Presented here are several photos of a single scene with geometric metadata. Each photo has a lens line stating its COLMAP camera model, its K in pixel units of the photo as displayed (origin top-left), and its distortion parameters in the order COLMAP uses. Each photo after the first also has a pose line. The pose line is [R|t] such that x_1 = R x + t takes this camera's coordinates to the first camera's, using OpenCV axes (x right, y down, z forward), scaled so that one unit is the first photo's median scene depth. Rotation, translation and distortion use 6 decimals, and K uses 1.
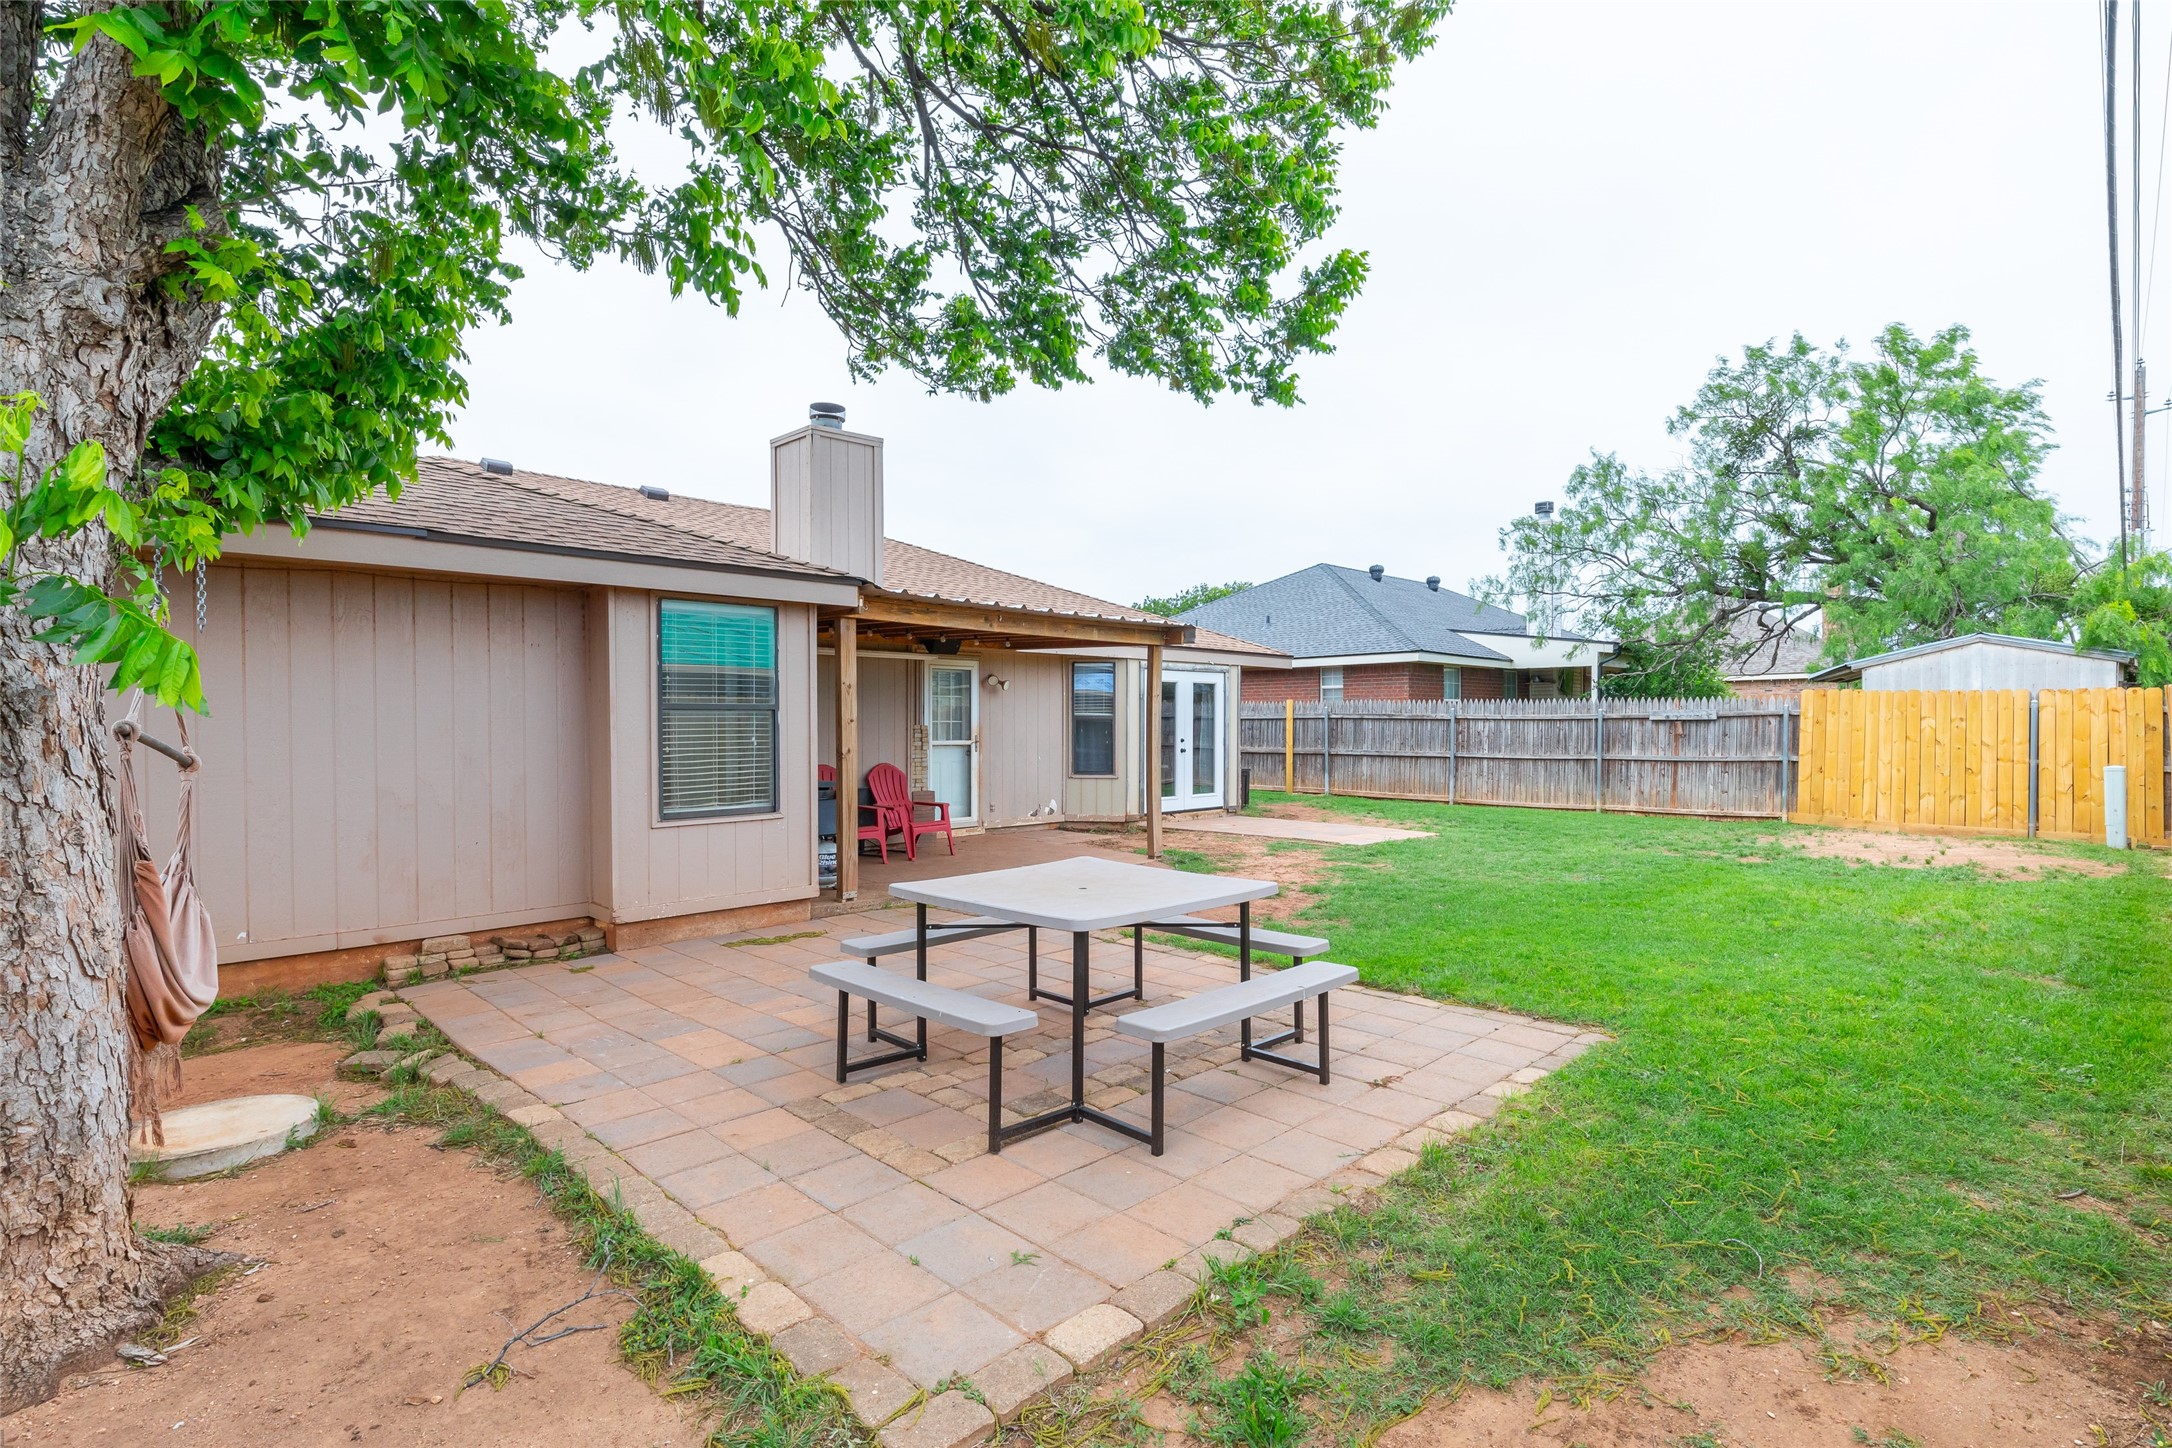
lens RADIAL K [[1044.9, 0, 1080.7], [0, 1044.9, 726.7], [0, 0, 1]] dist [0.012942, -0.000083]
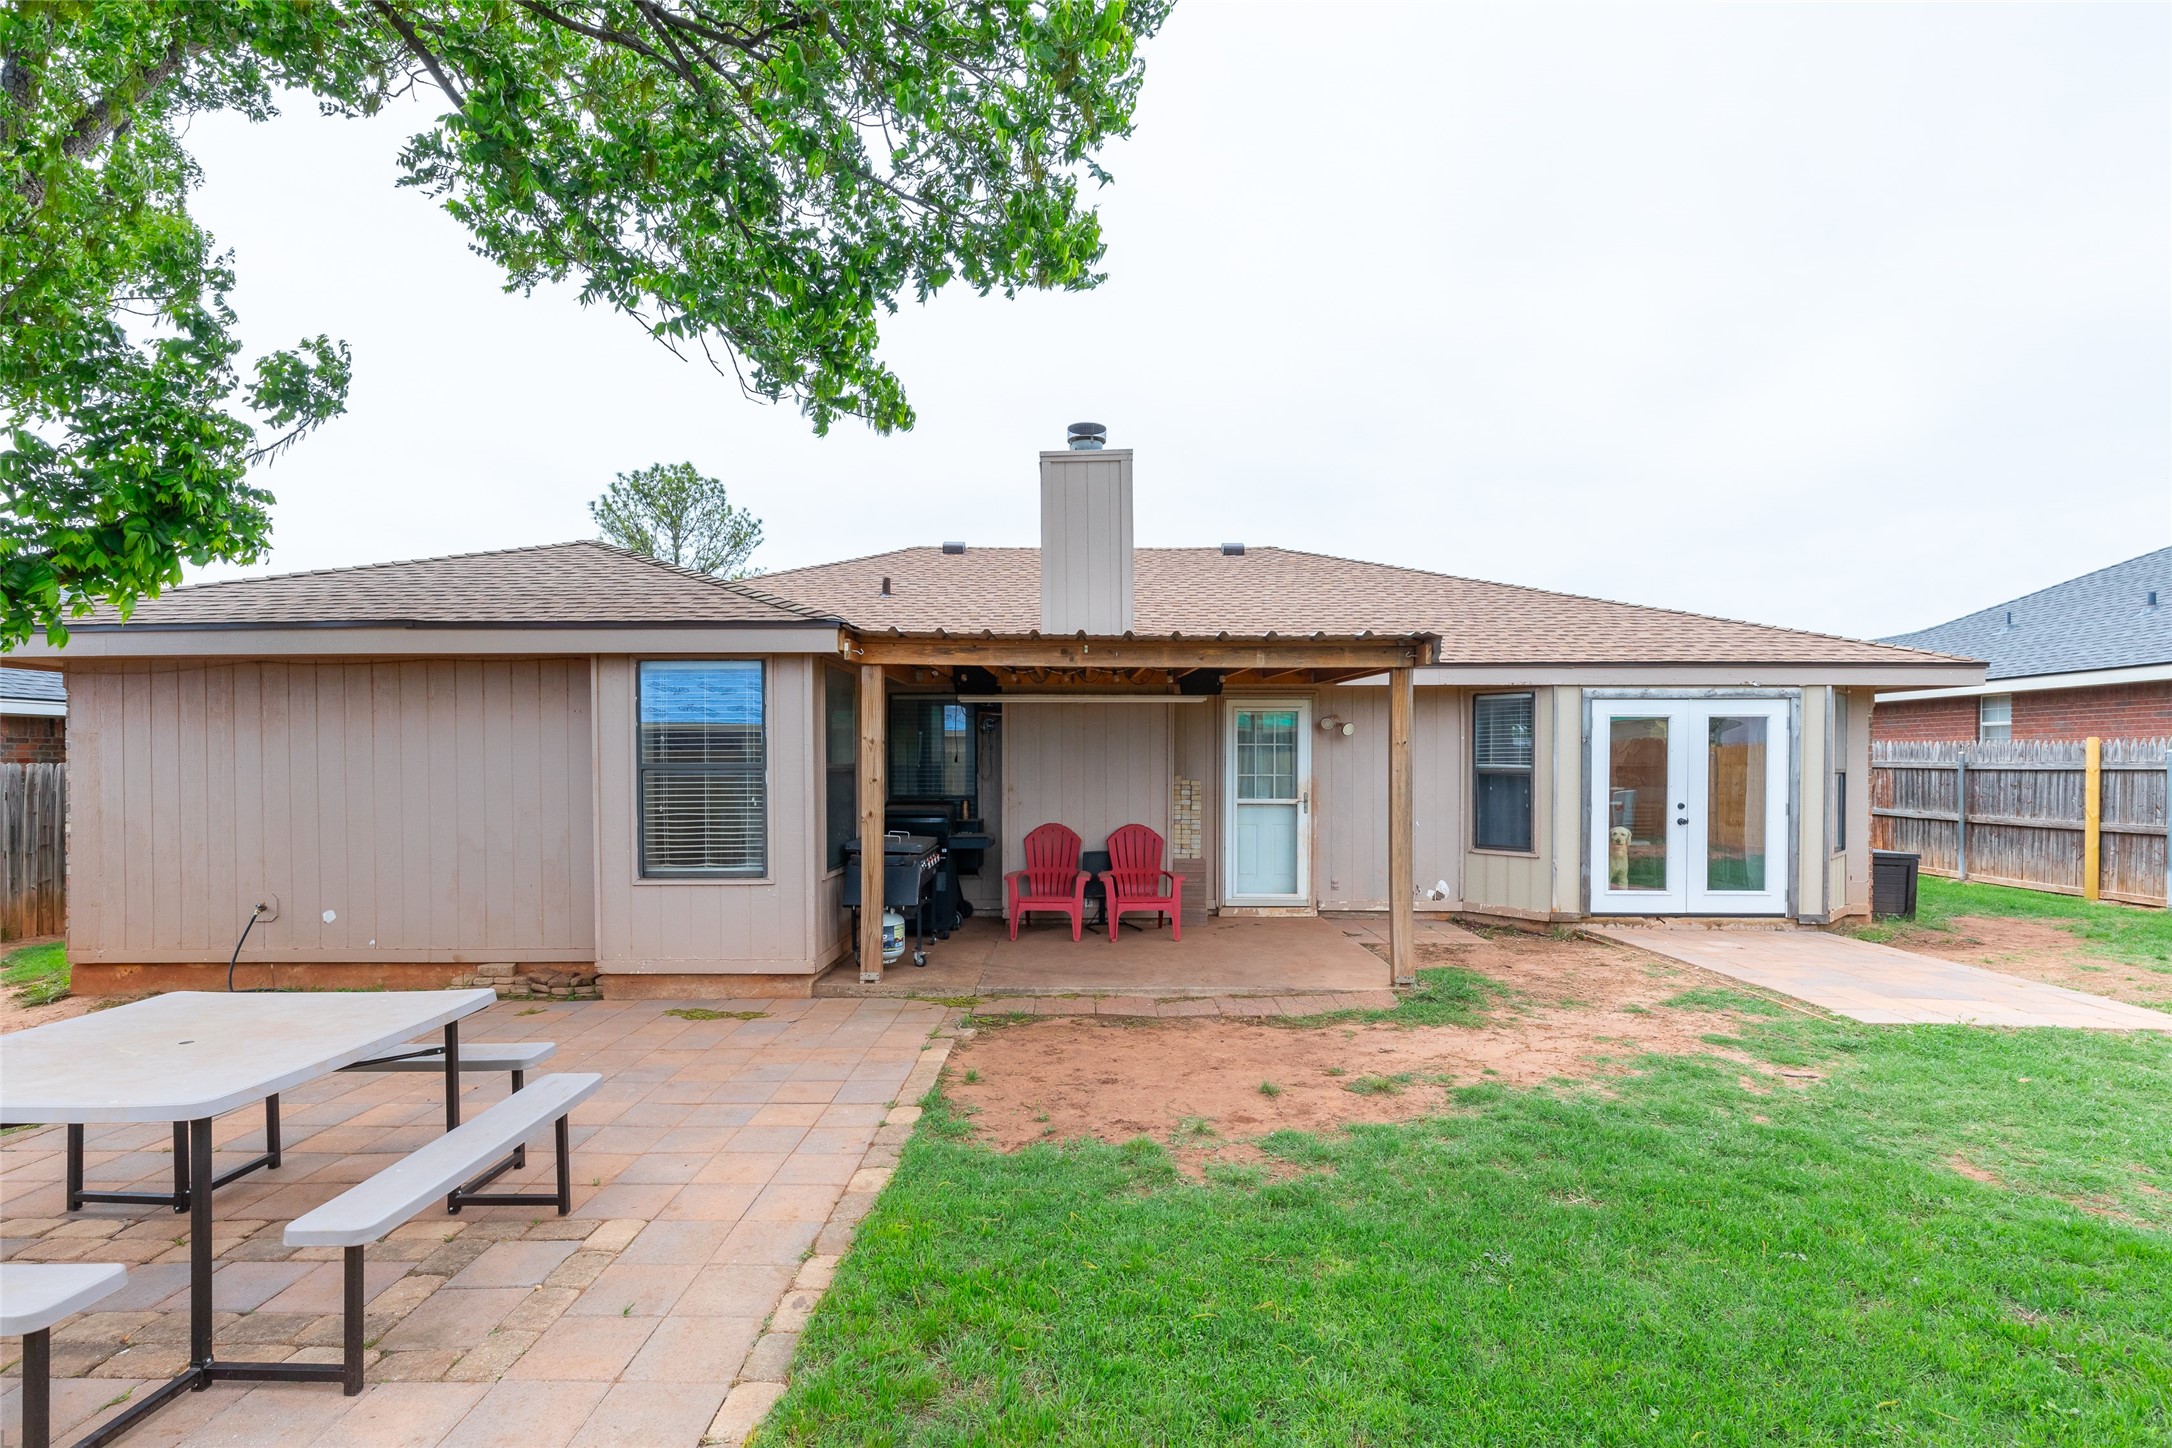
lens RADIAL K [[1007.0, 0, 1089.8], [0, 1007.0, 763.6], [0, 0, 1]] dist [0.012032, -0.002383]
pose [[0.698076, 0.005463, -0.716003, 0.335675], [-0.005246, 0.999983, 0.002516, -0.014888], [0.716004, 0.002000, 0.698093, 0.344108]]
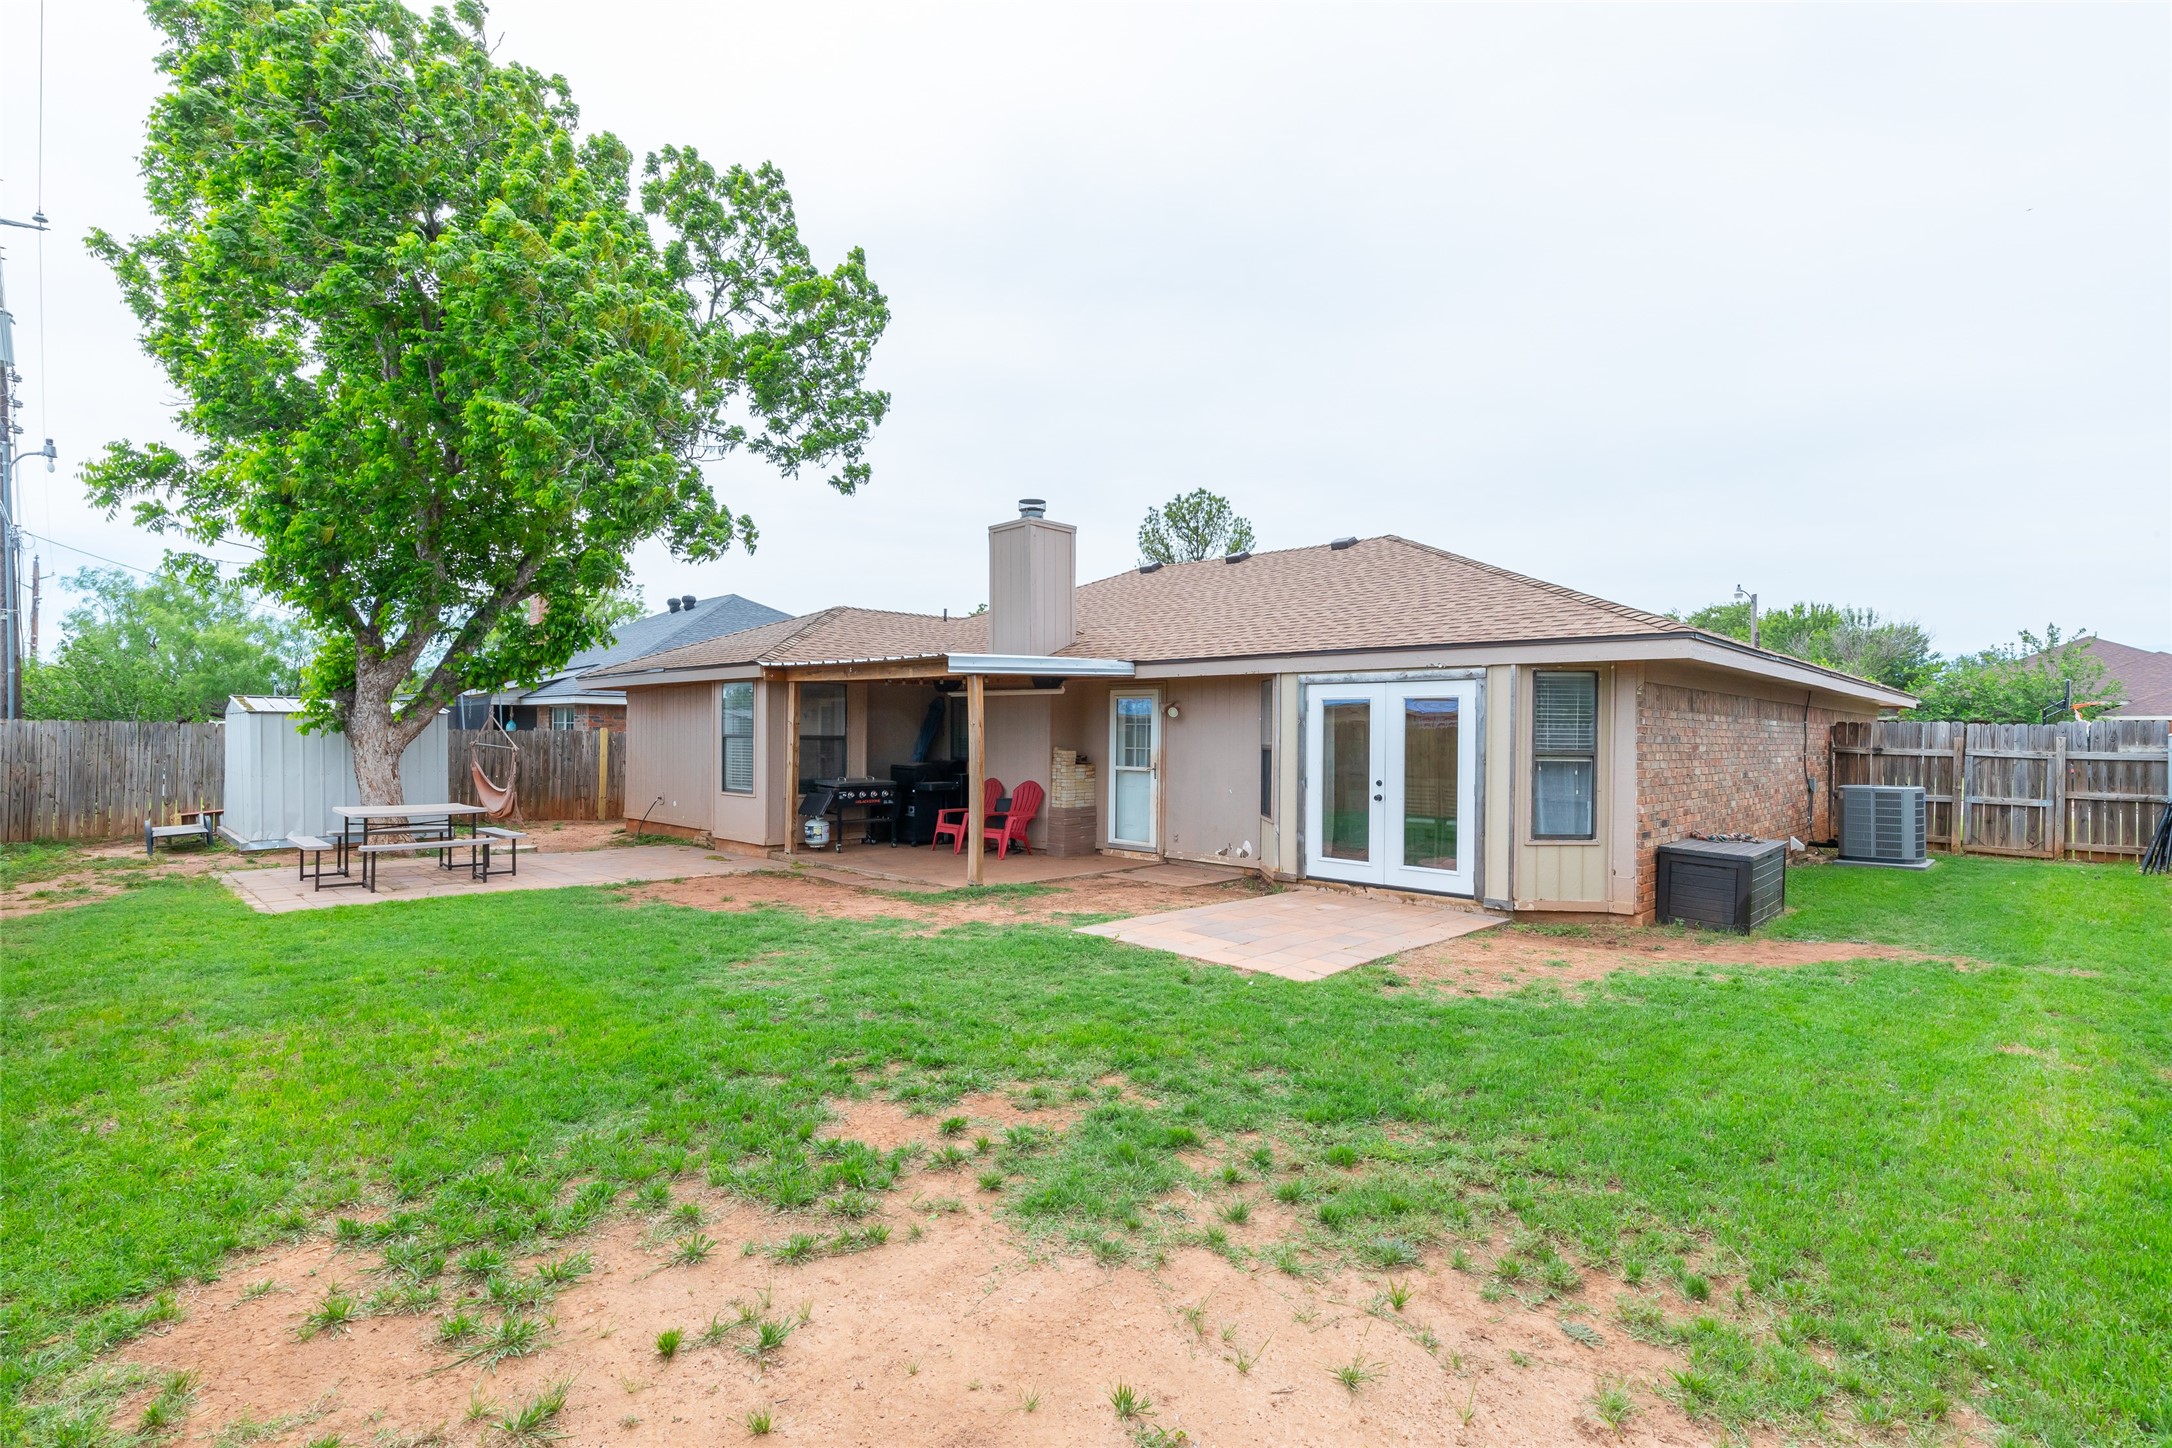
lens RADIAL K [[1044.9, 0, 1095.2], [0, 1044.9, 725.5], [0, 0, 1]] dist [0.012942, -0.000083]
pose [[0.016523, -0.002450, -0.999860, 0.908211], [-0.012340, 0.999920, -0.002654, -0.024050], [0.999787, 0.012382, 0.016491, 0.924450]]
